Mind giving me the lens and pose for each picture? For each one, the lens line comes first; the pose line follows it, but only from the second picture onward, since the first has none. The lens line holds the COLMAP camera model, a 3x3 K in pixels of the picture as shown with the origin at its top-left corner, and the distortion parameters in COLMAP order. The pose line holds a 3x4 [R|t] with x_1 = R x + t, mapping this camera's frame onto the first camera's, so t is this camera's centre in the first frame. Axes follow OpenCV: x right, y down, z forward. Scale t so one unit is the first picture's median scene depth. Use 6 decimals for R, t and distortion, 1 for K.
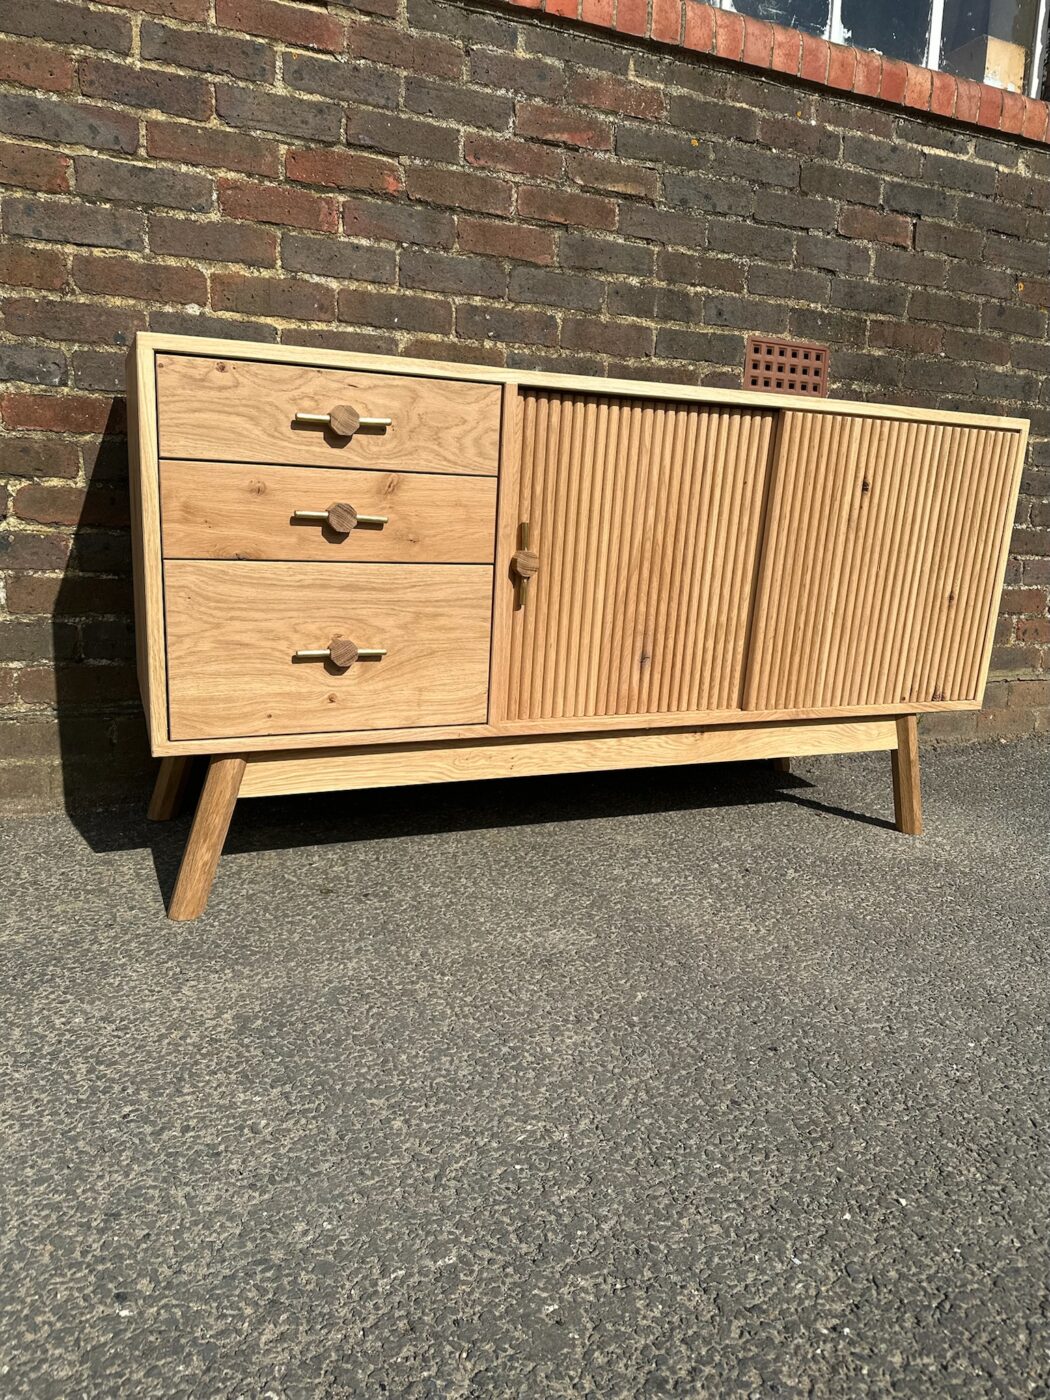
lens RADIAL K [[1010.9, 0, 525.5], [0, 1010.9, 705.3], [0, 0, 1]] dist [-0.000303, -0.023756]
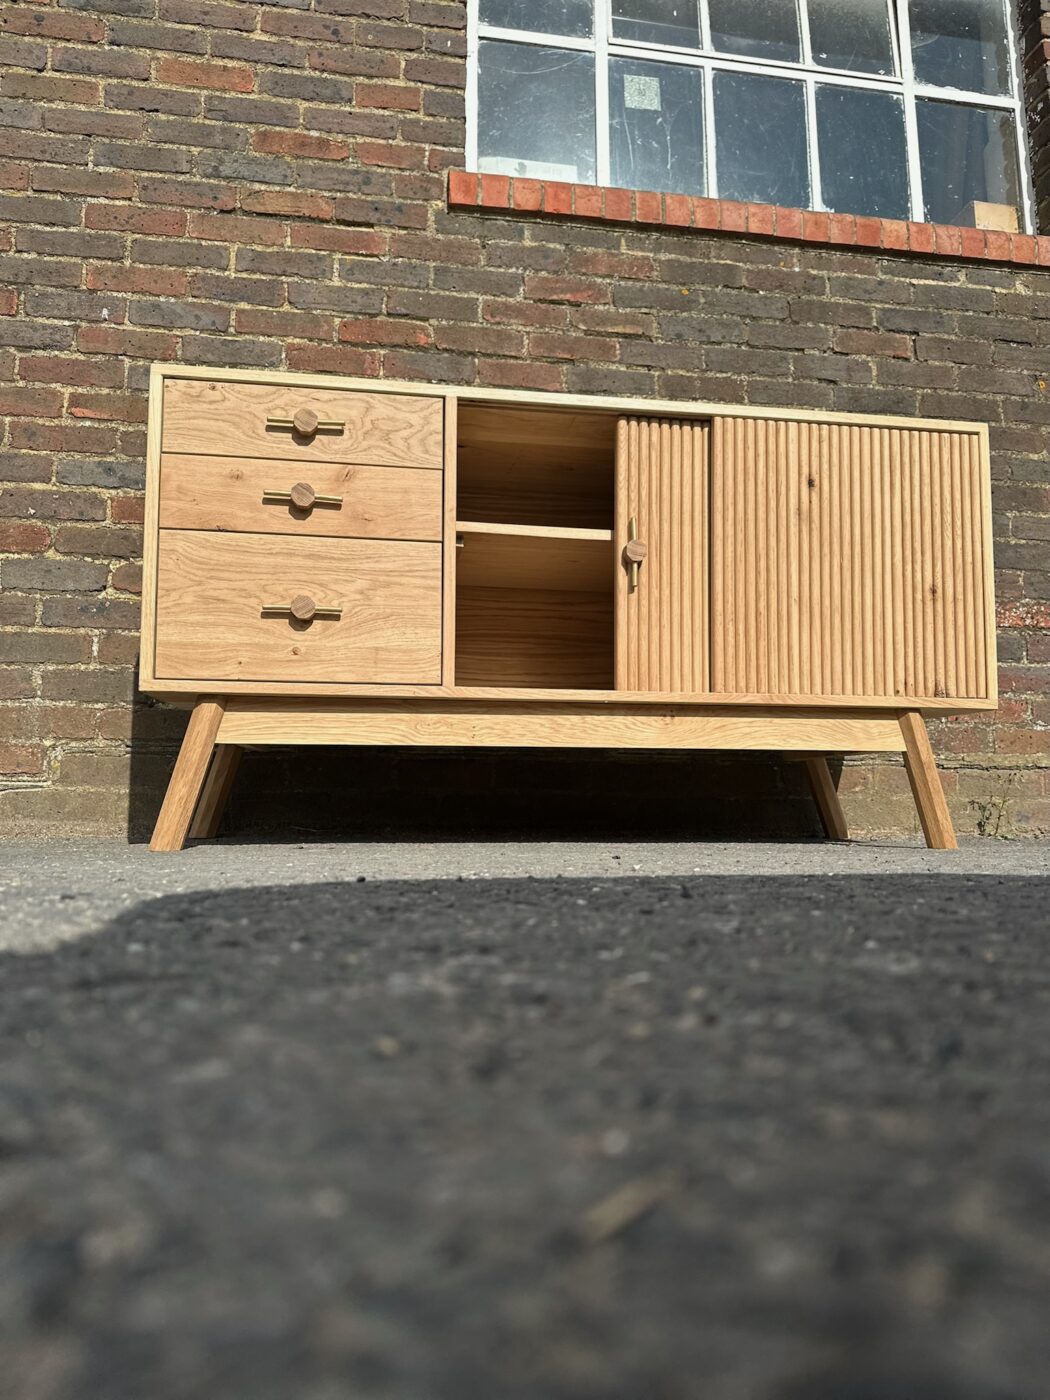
lens RADIAL K [[1010.9, 0, 527.9], [0, 1010.9, 705.8], [0, 0, 1]] dist [-0.000303, -0.023756]
pose [[0.969127, -0.073596, -0.235323, 0.273514], [-0.009682, 0.942319, -0.334577, 0.358630], [0.246373, 0.326526, 0.912513, 0.027154]]
